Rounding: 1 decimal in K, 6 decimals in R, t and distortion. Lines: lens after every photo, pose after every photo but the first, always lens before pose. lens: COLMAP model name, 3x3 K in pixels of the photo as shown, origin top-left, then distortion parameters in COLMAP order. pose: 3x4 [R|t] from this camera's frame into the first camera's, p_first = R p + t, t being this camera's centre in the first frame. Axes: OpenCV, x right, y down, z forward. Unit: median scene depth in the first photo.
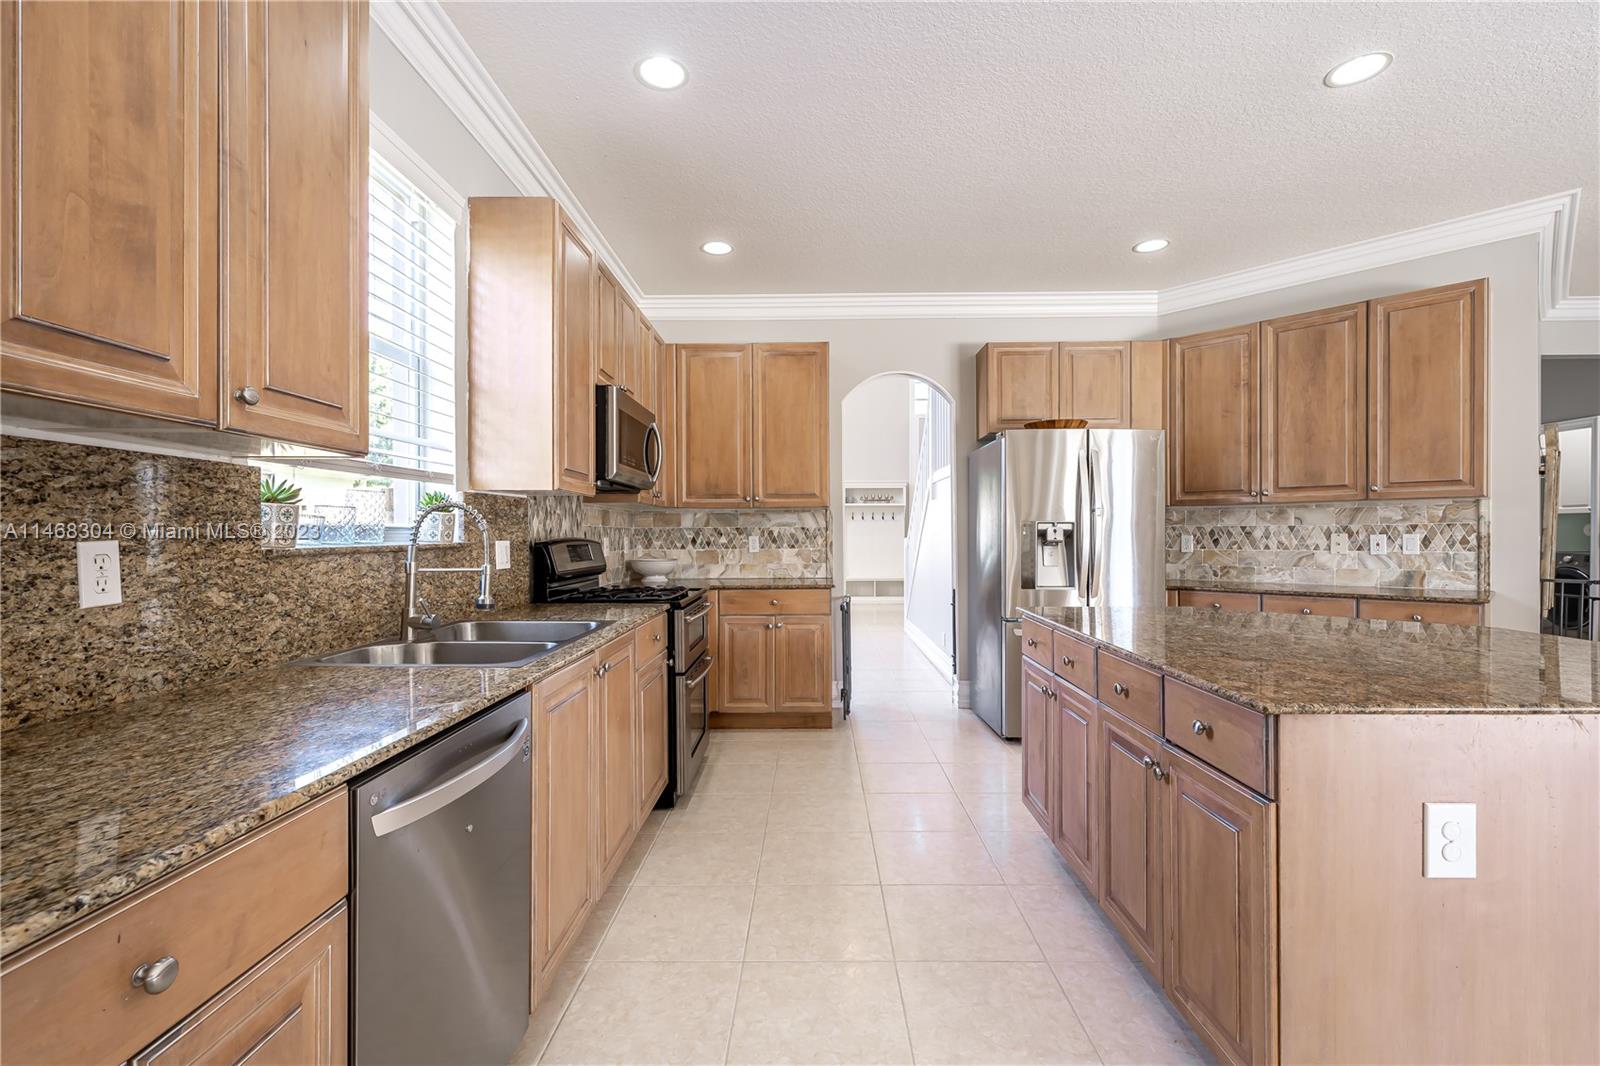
lens RADIAL K [[703.0, 0, 806.6], [0, 703.0, 538.1], [0, 0, 1]] dist [0.001755, -0.000769]
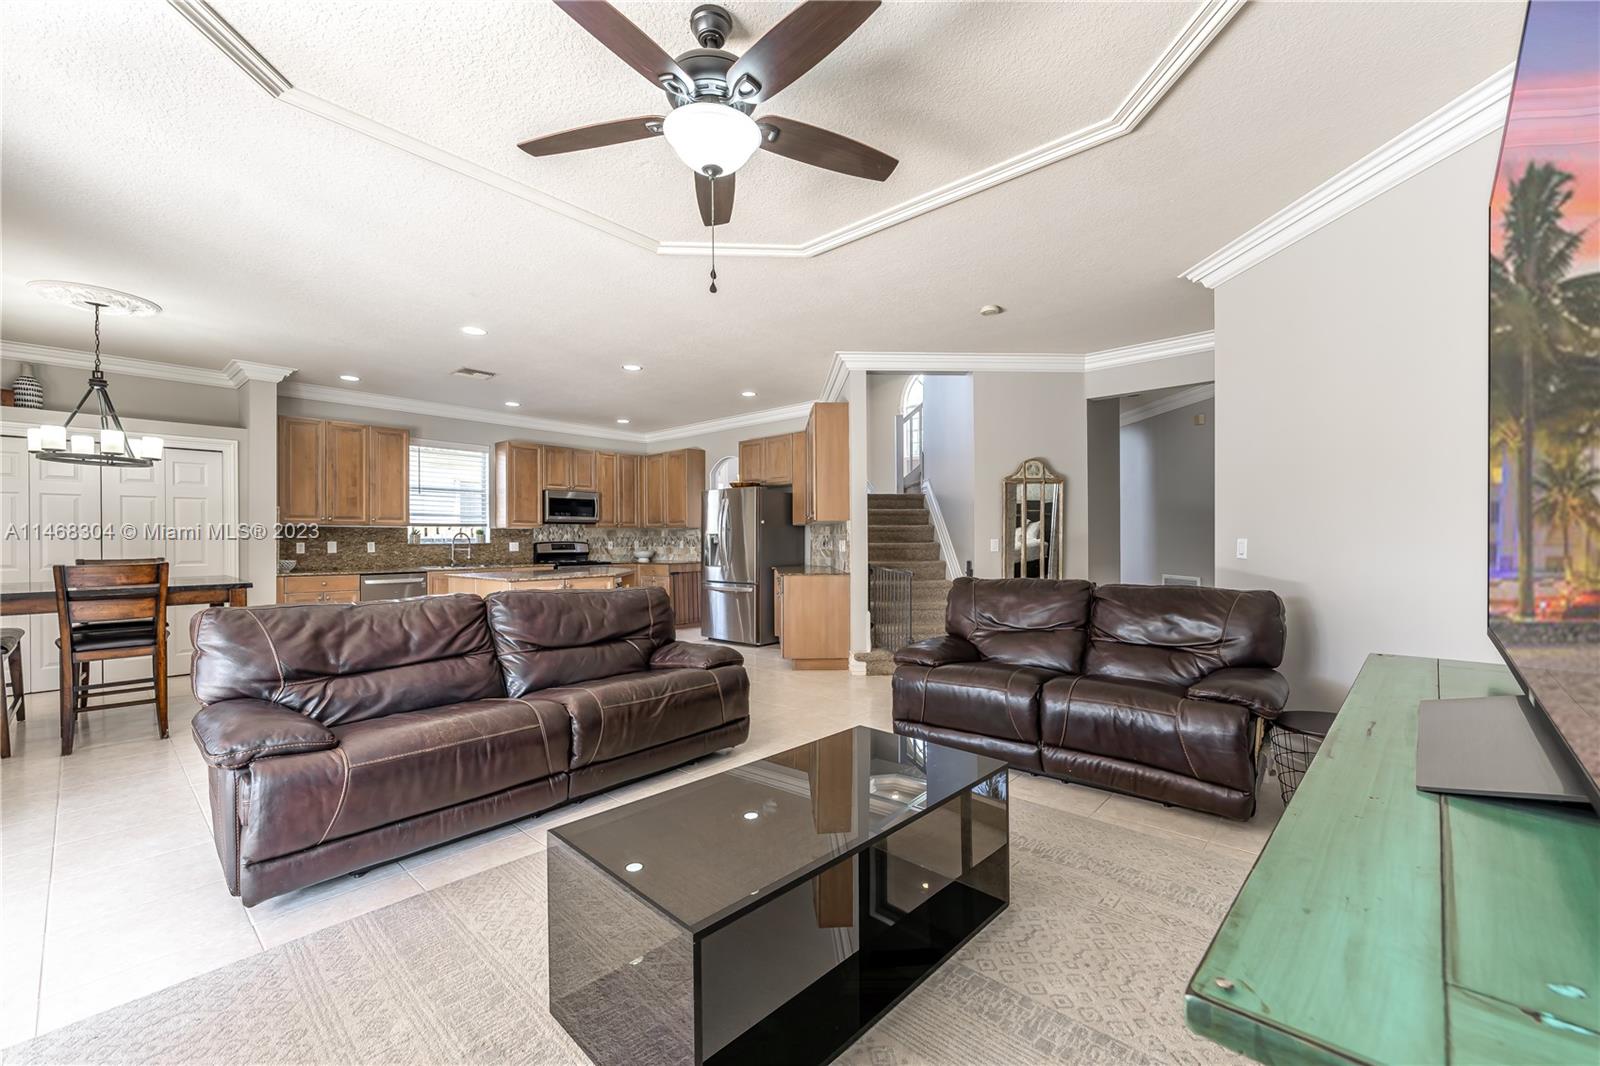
lens RADIAL K [[641.9, 0, 808.6], [0, 641.9, 543.4], [0, 0, 1]] dist [-0.001809, -0.000485]
pose [[0.762990, 0.003810, -0.646399, 1.863848], [-0.001274, 0.999990, 0.004390, -0.004934], [0.646409, -0.002526, 0.762987, -0.280854]]
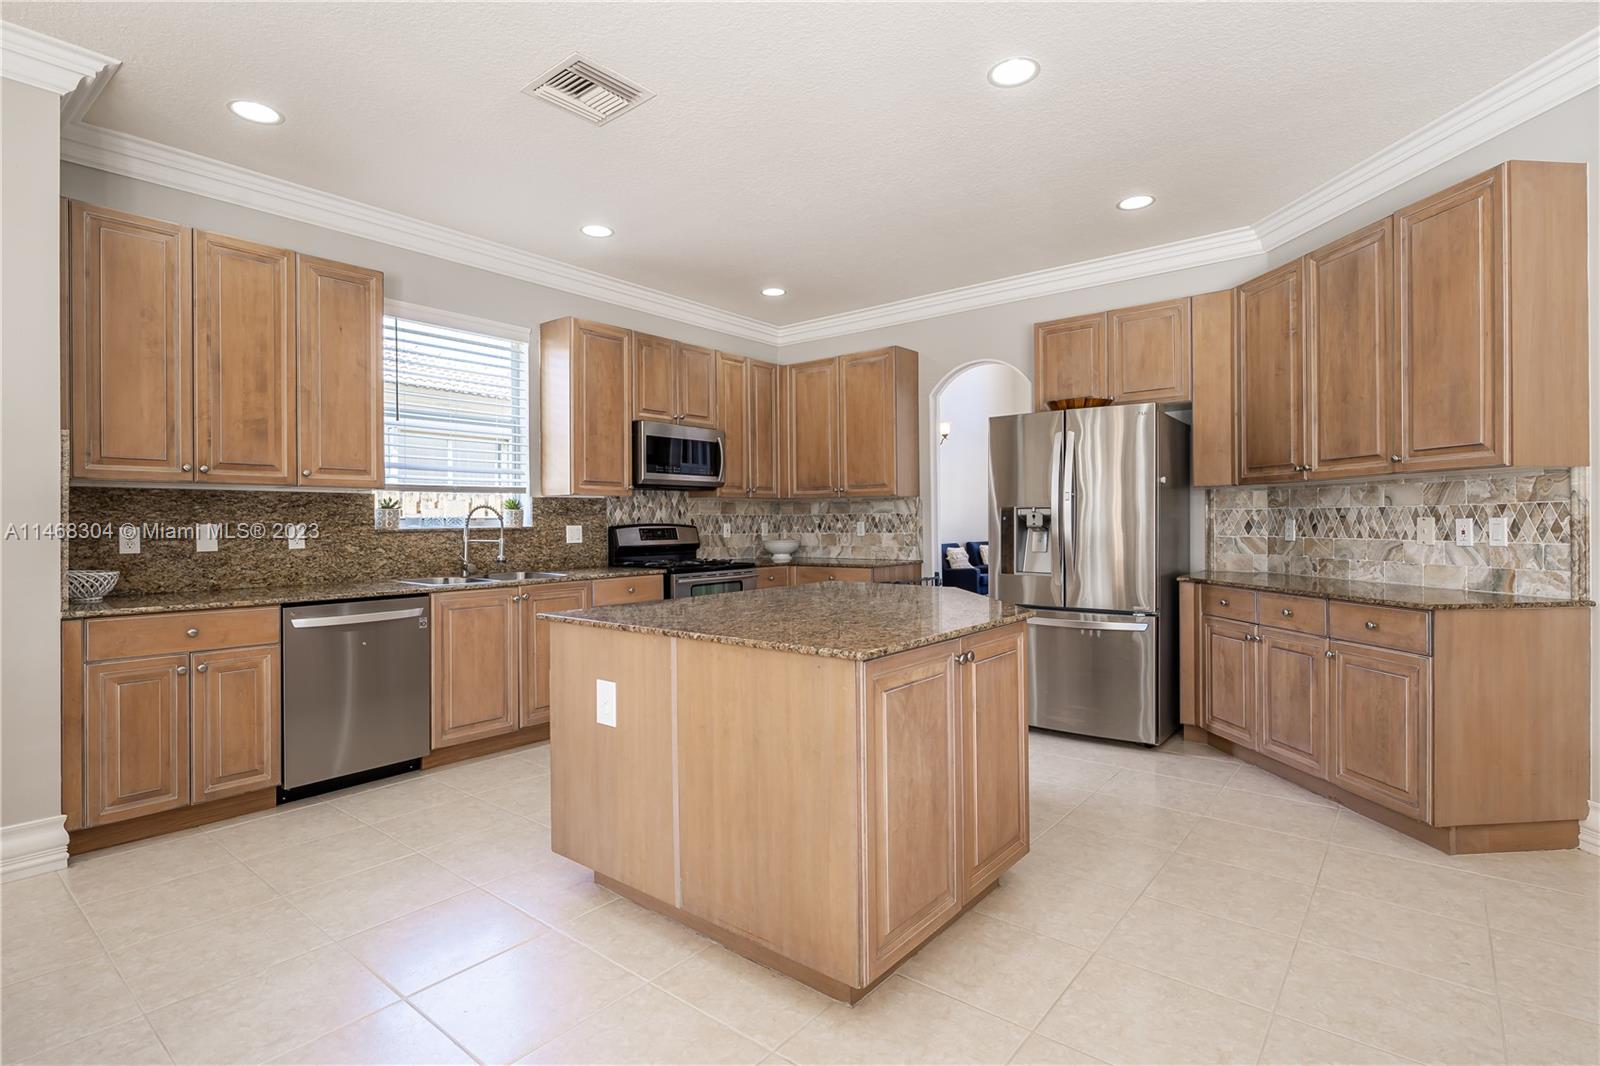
lens RADIAL K [[776.9, 0, 806.0], [0, 776.9, 527.4], [0, 0, 1]] dist [-0.001956, -0.001604]
pose [[0.787648, 0.002656, -0.616120, 0.807354], [0.001268, 0.999982, 0.005931, -0.001515], [0.616125, -0.005453, 0.787630, -0.059318]]
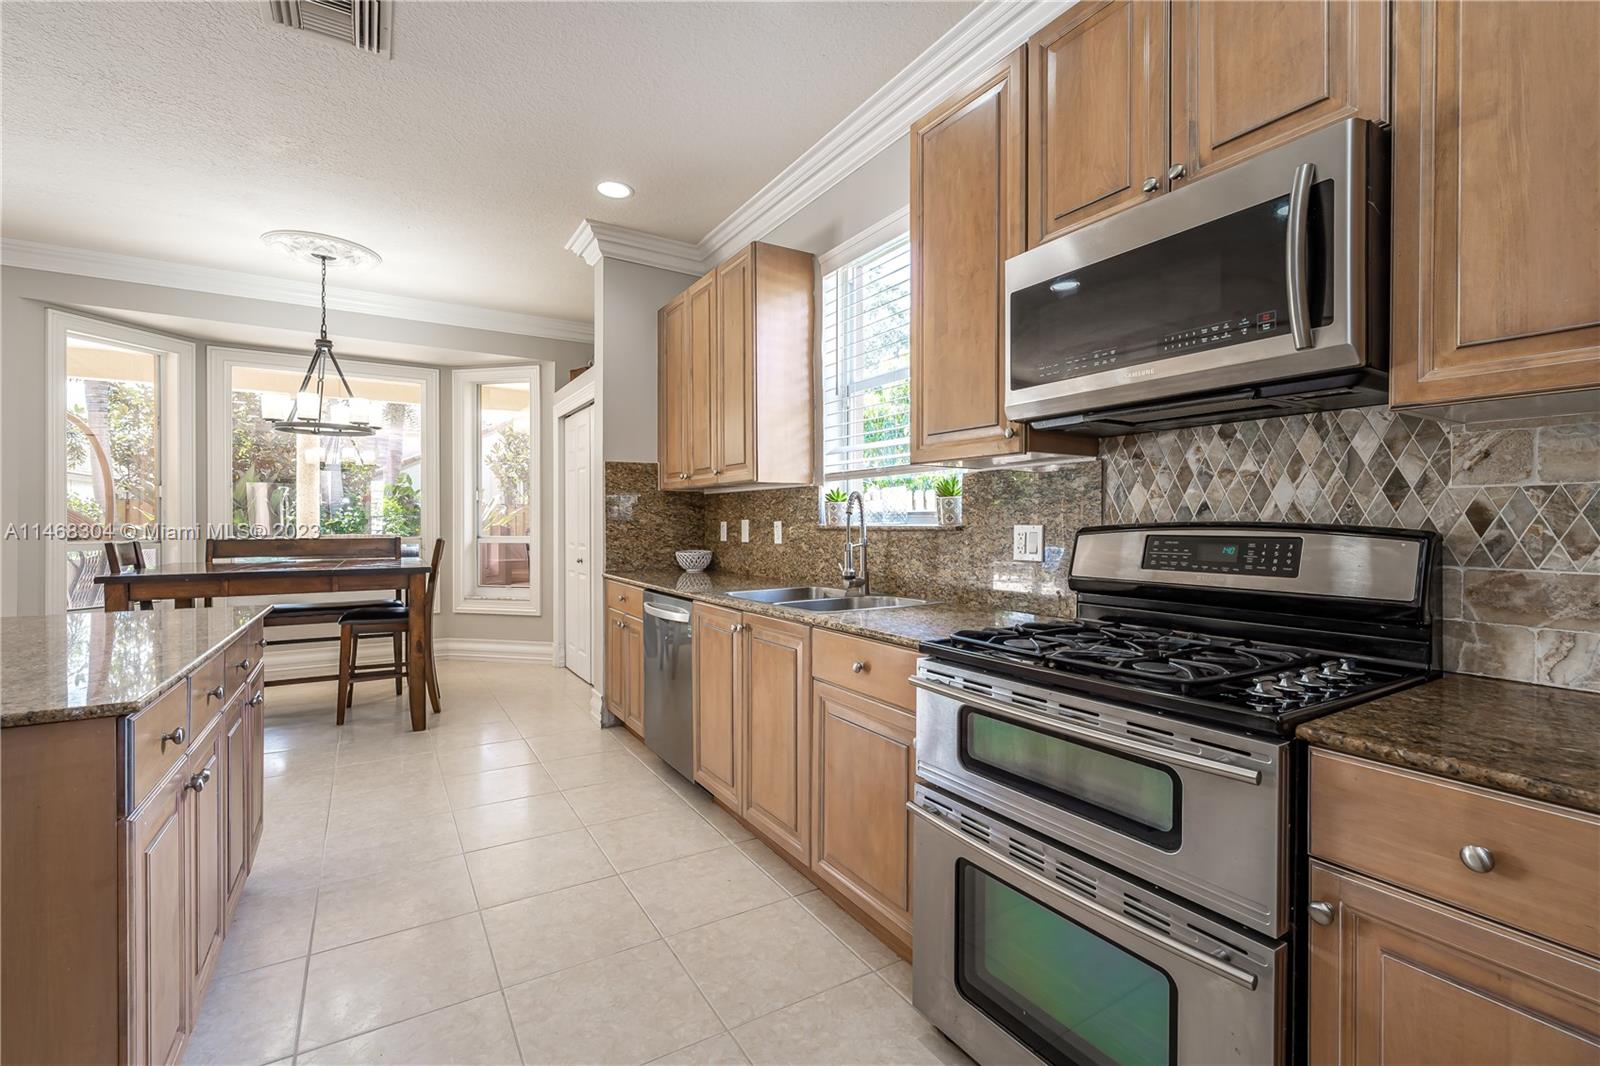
lens RADIAL K [[703.0, 0, 802.1], [0, 703.0, 525.3], [0, 0, 1]] dist [0.001755, -0.000769]
pose [[-0.843142, 0.003307, -0.537680, 0.148533], [-0.002062, 0.999954, 0.009383, -0.001905], [0.537686, 0.009019, -0.843097, 1.125103]]
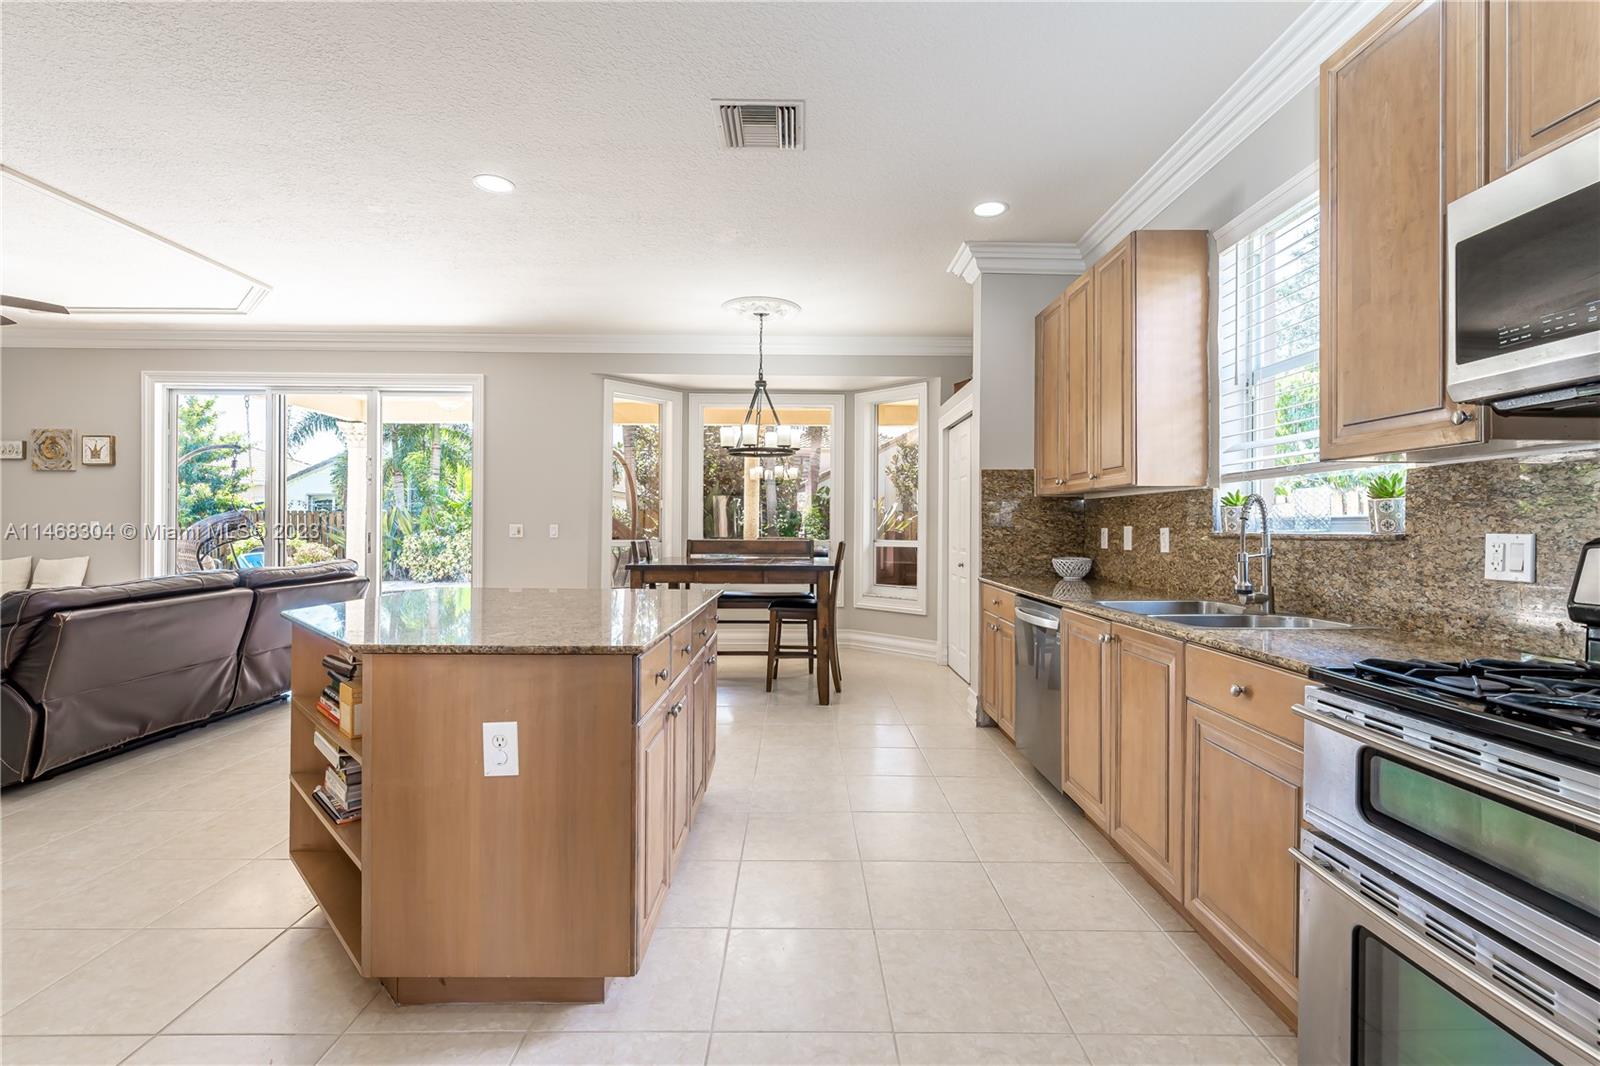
lens RADIAL K [[703.0, 0, 797.0], [0, 703.0, 519.2], [0, 0, 1]] dist [0.001755, -0.000769]
pose [[-0.999843, -0.003922, -0.017296, 0.136182], [-0.003814, 0.999973, -0.006248, -0.001878], [0.017320, -0.006181, -0.999831, 1.170627]]
